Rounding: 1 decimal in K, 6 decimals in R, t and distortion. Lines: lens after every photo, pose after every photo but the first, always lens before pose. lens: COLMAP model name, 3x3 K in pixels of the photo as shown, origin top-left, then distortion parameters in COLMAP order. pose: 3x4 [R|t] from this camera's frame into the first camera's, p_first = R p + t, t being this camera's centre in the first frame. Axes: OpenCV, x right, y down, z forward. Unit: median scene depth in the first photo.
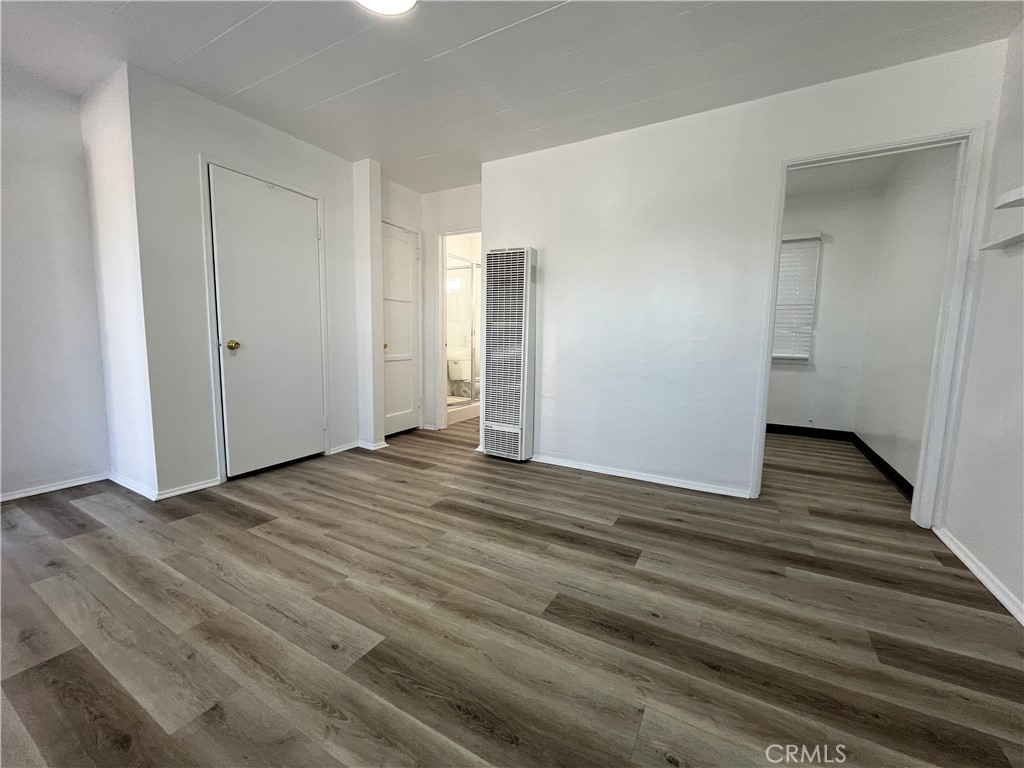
lens RADIAL K [[417.6, 0, 509.9], [0, 417.6, 384.7], [0, 0, 1]] dist [-0.003178, -0.000227]
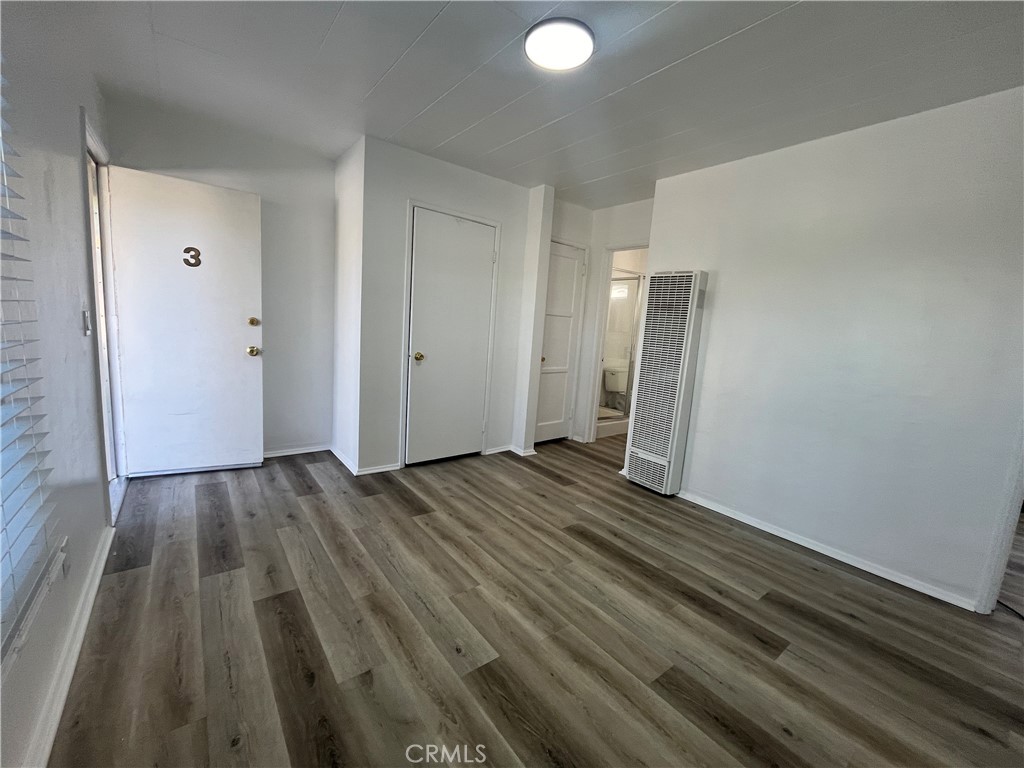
lens RADIAL K [[417.6, 0, 510.9], [0, 417.6, 384.2], [0, 0, 1]] dist [-0.003178, -0.000227]
pose [[0.922654, 0.100583, -0.372281, 0.042965], [-0.095011, 0.994918, 0.033335, -0.094620], [0.373742, 0.004614, 0.927521, -0.016937]]
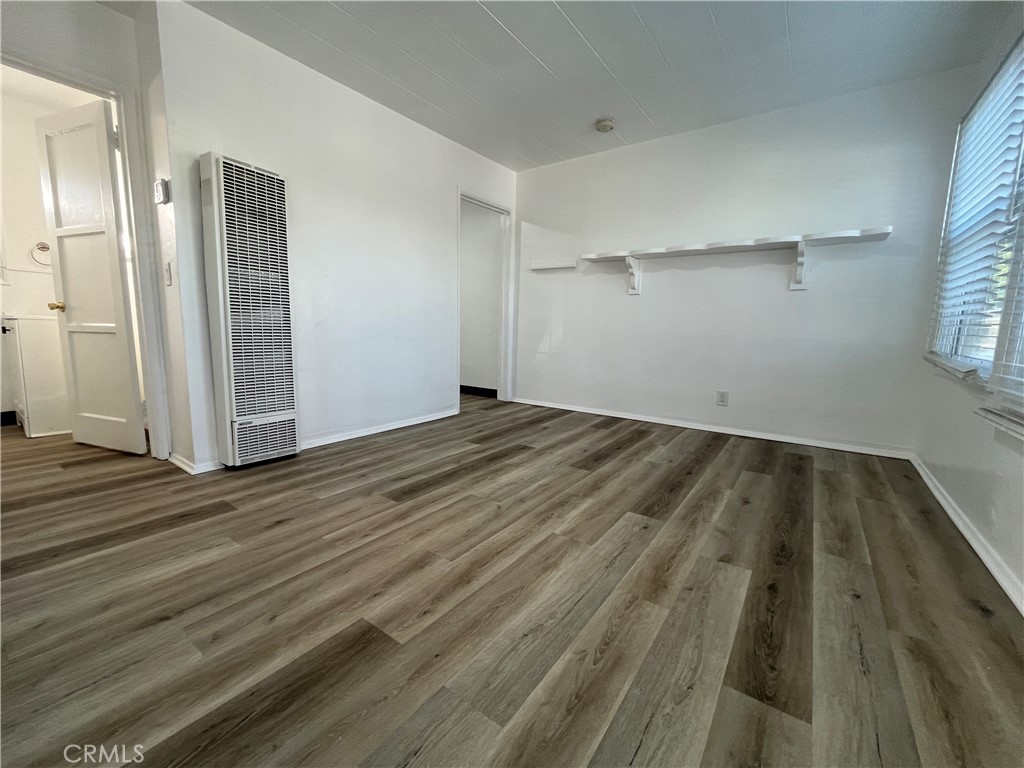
lens RADIAL K [[417.6, 0, 511.7], [0, 417.6, 384.8], [0, 0, 1]] dist [-0.003178, -0.000227]
pose [[0.104474, -0.150454, 0.983081, -0.982052], [0.094249, 0.985540, 0.140815, -0.025955], [-0.990052, 0.077943, 0.117143, 0.710382]]
